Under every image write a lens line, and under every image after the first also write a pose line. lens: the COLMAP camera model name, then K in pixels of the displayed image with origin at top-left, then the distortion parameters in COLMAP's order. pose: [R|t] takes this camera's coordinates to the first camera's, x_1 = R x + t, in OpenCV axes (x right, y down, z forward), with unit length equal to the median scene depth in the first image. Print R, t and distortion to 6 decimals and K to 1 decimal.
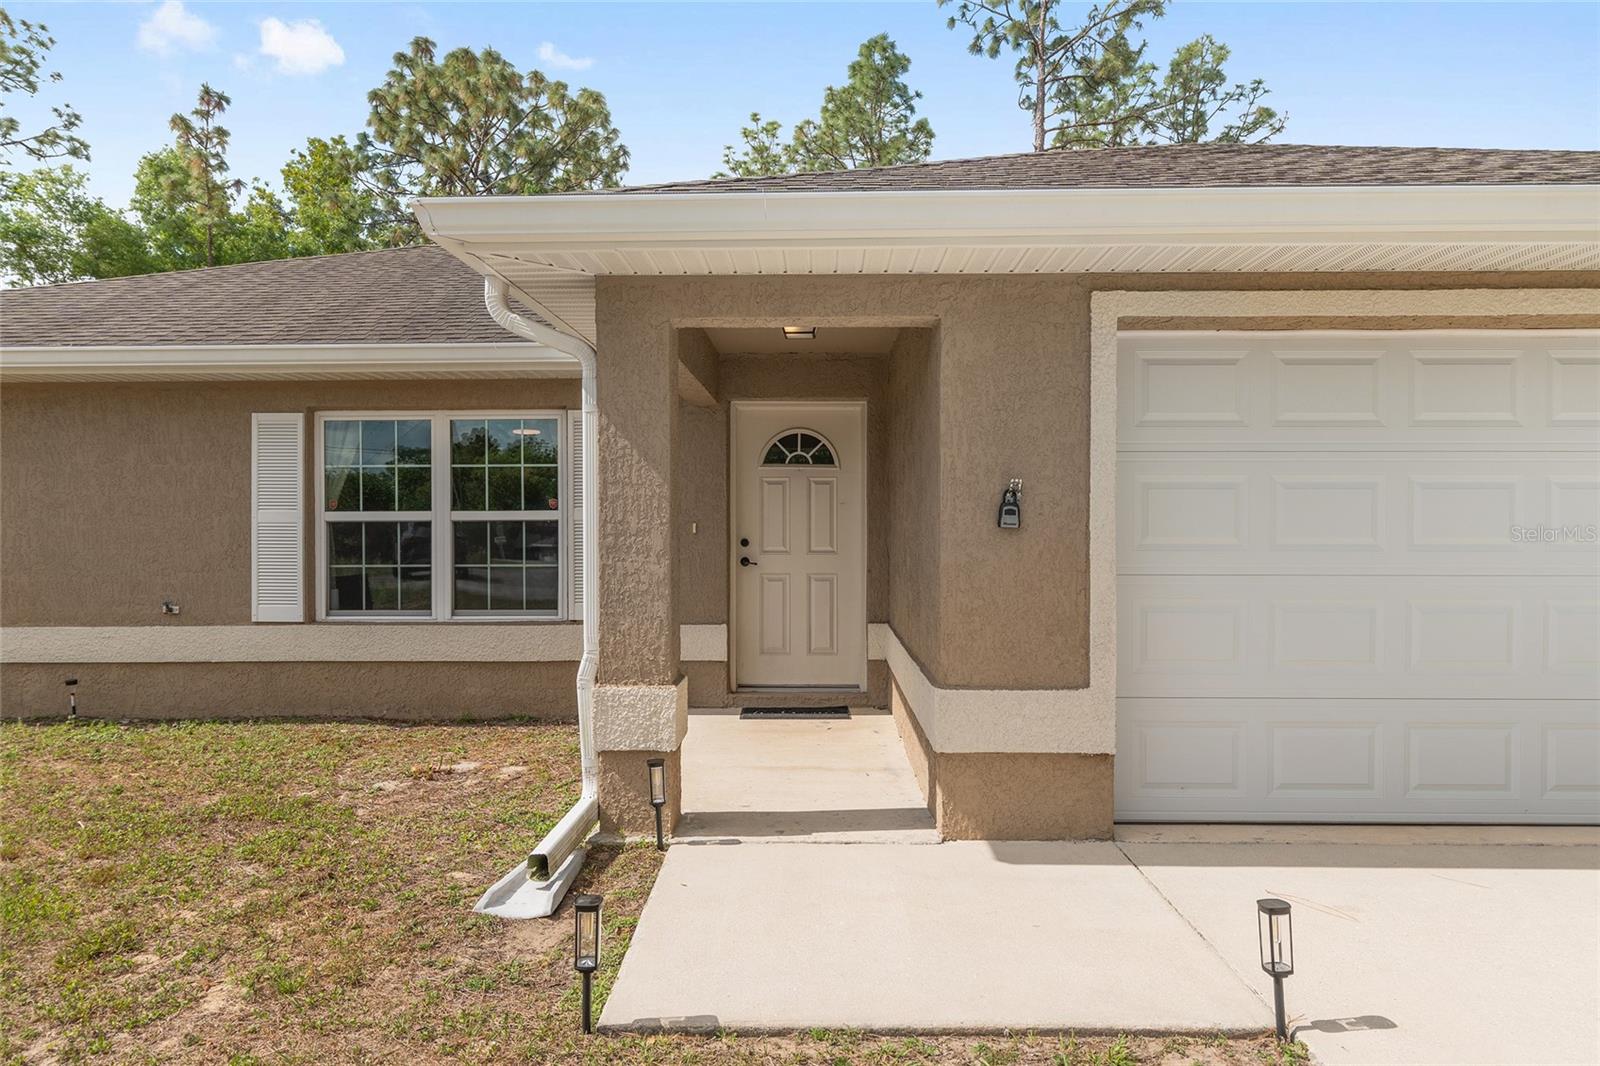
lens RADIAL K [[1000.0, 0, 799.1], [0, 1000.0, 534.6], [0, 0, 1]] dist [-0.004475, 0.000172]
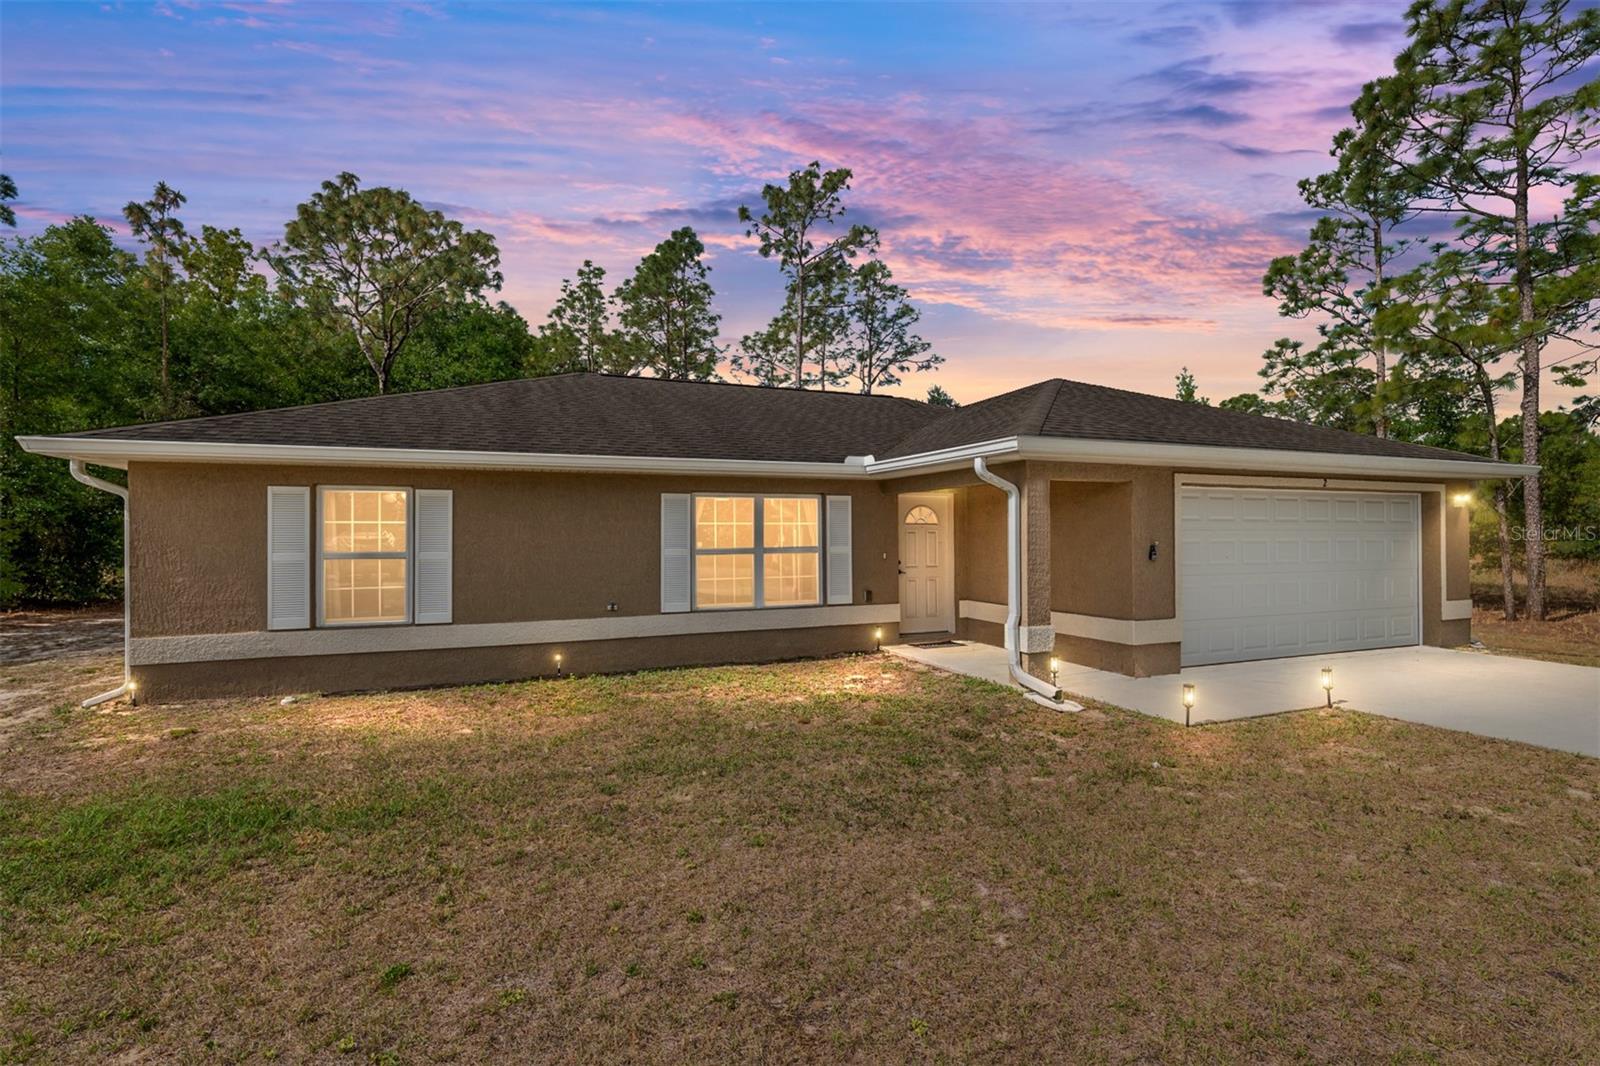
lens RADIAL K [[682.8, 0, 794.4], [0, 682.8, 535.6], [0, 0, 1]] dist [-0.006062, -0.000155]
pose [[0.927230, -0.001631, 0.374488, -0.190664], [0.006453, 0.999912, -0.011623, -0.007840], [-0.374436, 0.013194, 0.927159, -0.046908]]
